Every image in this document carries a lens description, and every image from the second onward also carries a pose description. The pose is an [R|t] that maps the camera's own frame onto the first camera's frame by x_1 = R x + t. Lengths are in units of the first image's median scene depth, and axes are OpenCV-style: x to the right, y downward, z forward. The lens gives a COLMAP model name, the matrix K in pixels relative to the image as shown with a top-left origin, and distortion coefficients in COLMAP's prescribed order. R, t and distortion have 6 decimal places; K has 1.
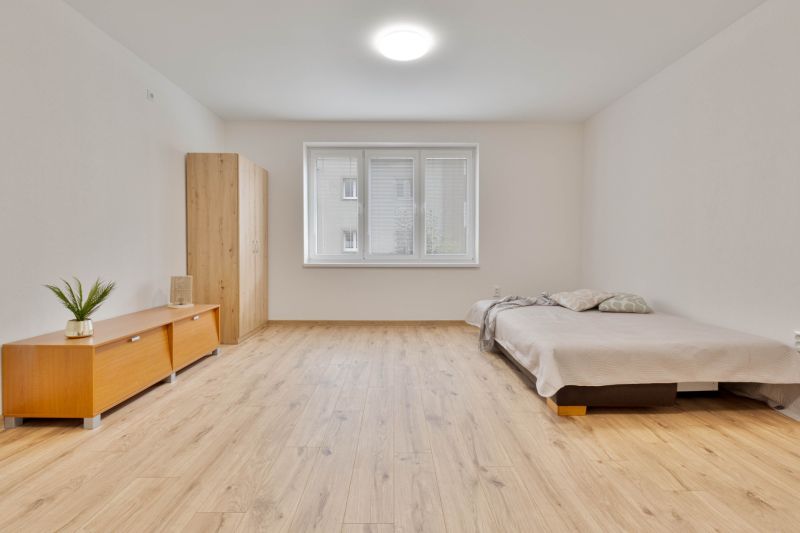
lens RADIAL K [[390.1, 0, 399.9], [0, 390.1, 254.0], [0, 0, 1]] dist [0.003799, 0.000187]
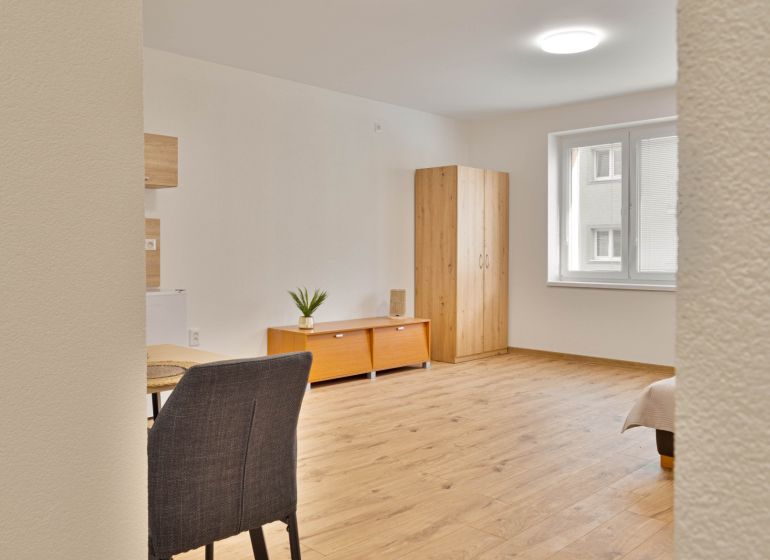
lens RADIAL K [[659.0, 0, 384.9], [0, 659.0, 251.9], [0, 0, 1]] dist [0.000113, 0.001521]
pose [[0.725411, 0.001995, -0.688313, 0.652591], [-0.013445, 0.999846, -0.011272, -0.025711], [0.688184, 0.017432, 0.725326, -0.336259]]
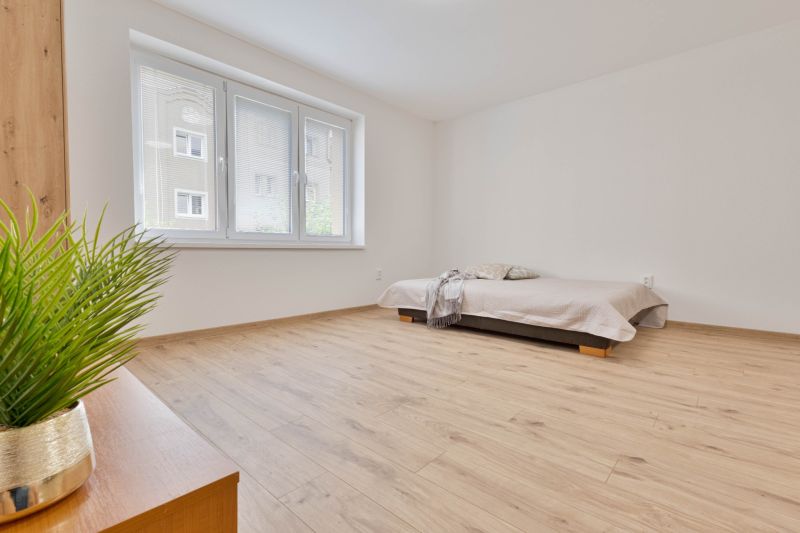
lens RADIAL K [[367.4, 0, 410.4], [0, 367.4, 256.3], [0, 0, 1]] dist [0.011166, -0.000104]
pose [[0.659881, -0.011368, 0.751284, -0.540888], [0.005013, 0.999930, 0.010727, 0.059304], [-0.751353, -0.003313, 0.659892, 0.464440]]
